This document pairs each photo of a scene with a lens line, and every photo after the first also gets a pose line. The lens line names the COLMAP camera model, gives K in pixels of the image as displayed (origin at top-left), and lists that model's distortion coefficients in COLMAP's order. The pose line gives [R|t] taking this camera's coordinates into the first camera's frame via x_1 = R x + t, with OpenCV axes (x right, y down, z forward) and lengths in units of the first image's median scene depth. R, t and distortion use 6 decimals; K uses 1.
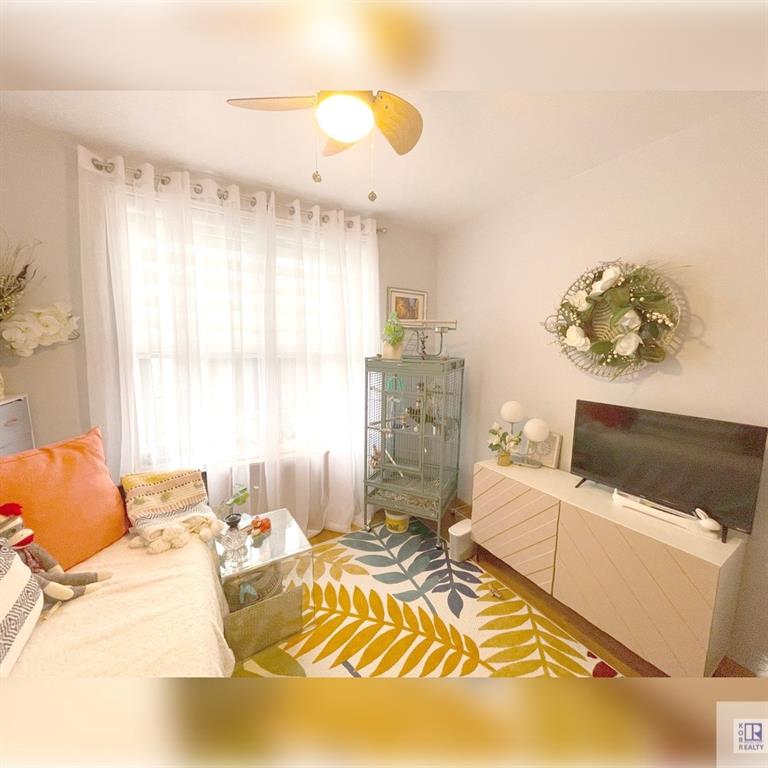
lens RADIAL K [[327.3, 0, 399.1], [0, 327.3, 385.5], [0, 0, 1]] dist [-0.002111, 0.000435]
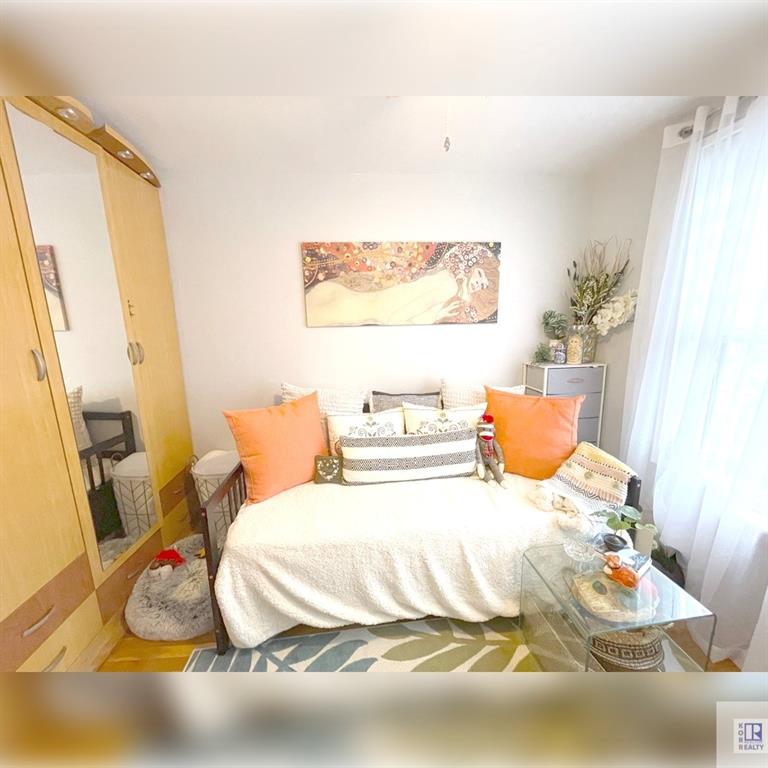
lens RADIAL K [[310.8, 0, 381.9], [0, 310.8, 382.8], [0, 0, 1]] dist [-0.002312, 0.000910]
pose [[-0.462691, 0.166419, -0.870759, 0.336980], [-0.087416, 0.968871, 0.231619, -0.098270], [0.882199, 0.183286, -0.433740, 0.674046]]
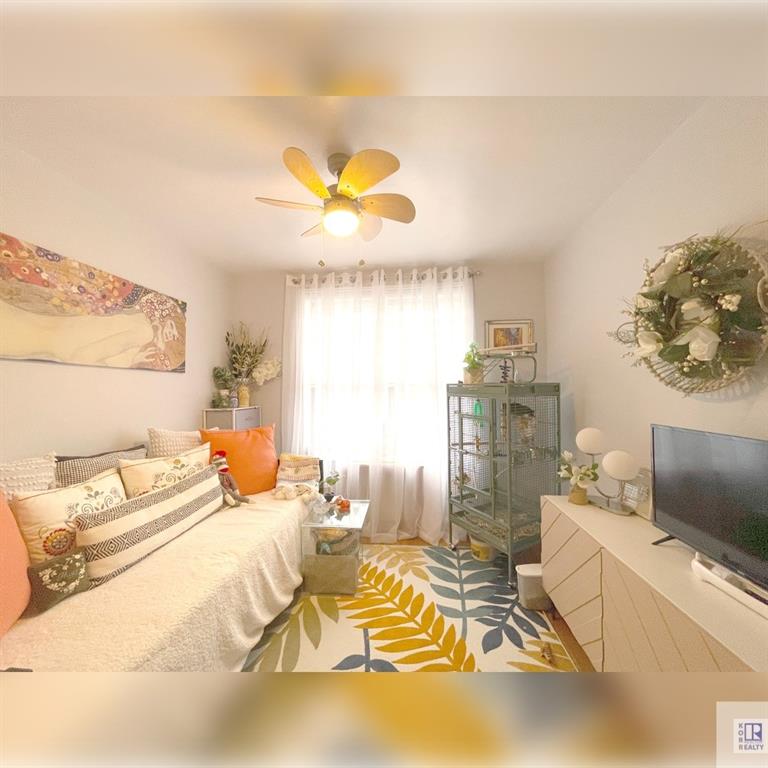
lens RADIAL K [[310.8, 0, 381.9], [0, 310.8, 382.8], [0, 0, 1]] dist [-0.002312, 0.000910]
pose [[0.777264, -0.033961, -0.628257, 0.483376], [-0.057039, 0.990627, -0.124116, 0.069532], [0.626584, 0.132306, 0.768042, 0.034423]]
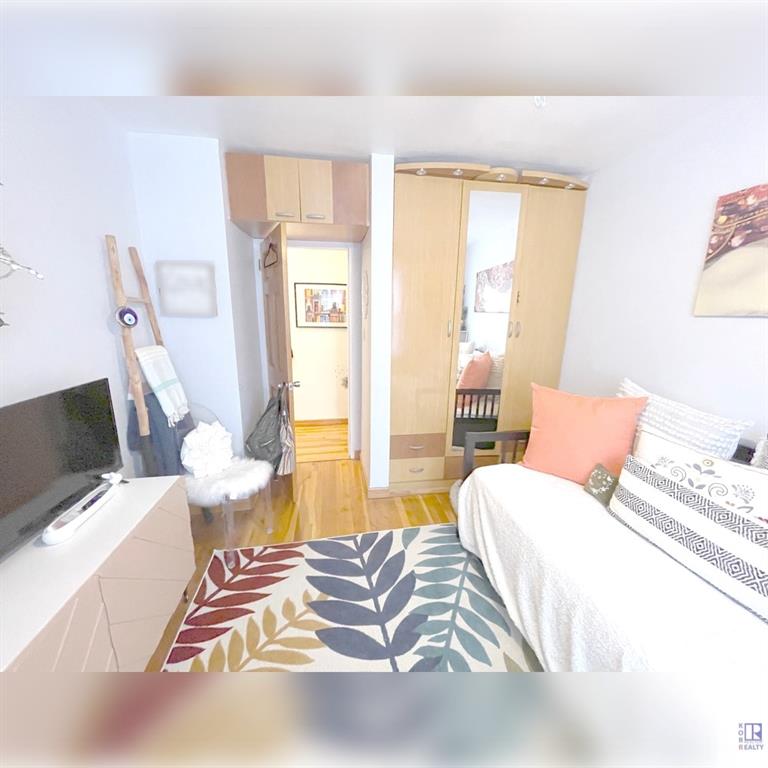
lens RADIAL K [[310.8, 0, 381.9], [0, 310.8, 382.8], [0, 0, 1]] dist [-0.002312, 0.000910]
pose [[-0.919355, -0.112758, 0.376924, -0.130862], [0.017714, 0.945215, 0.325968, -0.126680], [-0.393030, 0.306357, -0.866991, 1.010796]]
